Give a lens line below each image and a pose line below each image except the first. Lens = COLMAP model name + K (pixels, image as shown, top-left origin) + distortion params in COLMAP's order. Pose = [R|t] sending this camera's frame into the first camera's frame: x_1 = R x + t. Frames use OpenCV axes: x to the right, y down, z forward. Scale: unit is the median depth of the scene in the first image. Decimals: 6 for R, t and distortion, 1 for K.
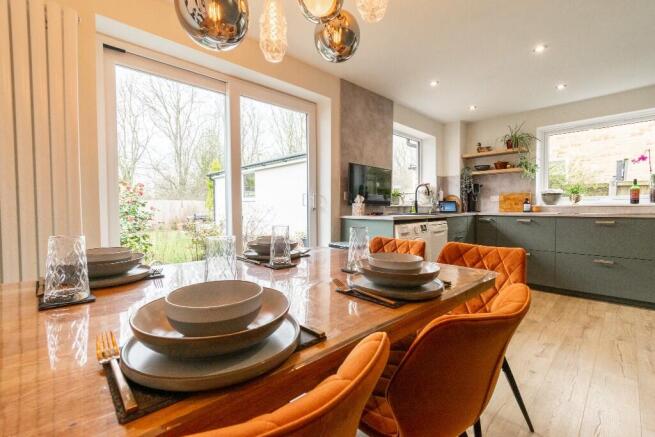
lens RADIAL K [[290.8, 0, 329.8], [0, 290.8, 214.9], [0, 0, 1]] dist [0.002583, -0.000267]
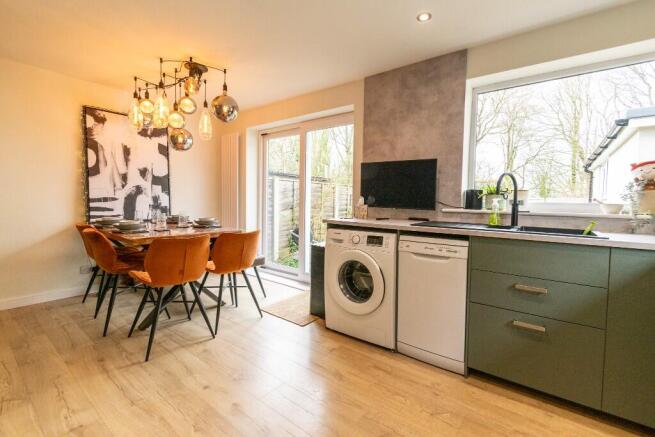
lens RADIAL K [[290.8, 0, 329.8], [0, 290.8, 214.9], [0, 0, 1]] dist [0.002583, -0.000267]
pose [[0.146607, 0.055541, -0.987634, 1.006829], [-0.045008, 0.997763, 0.049430, -0.049964], [0.988170, 0.037205, 0.148779, 0.747059]]
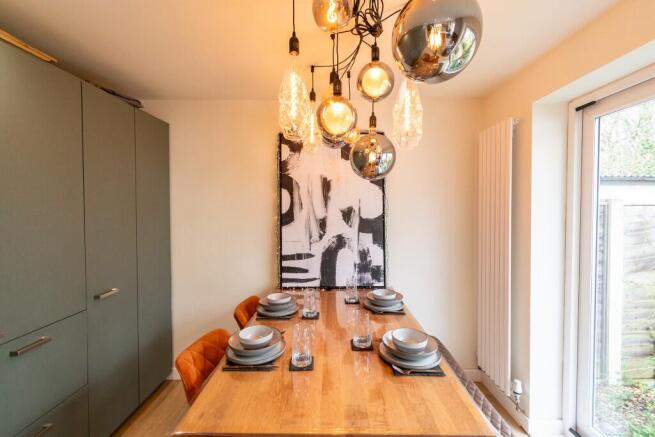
lens RADIAL K [[290.8, 0, 329.8], [0, 290.8, 214.9], [0, 0, 1]] dist [0.002583, -0.000267]
pose [[-0.699783, 0.024807, -0.713925, 0.290342], [-0.013299, 0.998771, 0.047740, -0.167831], [0.714232, 0.042903, -0.698593, 0.676106]]
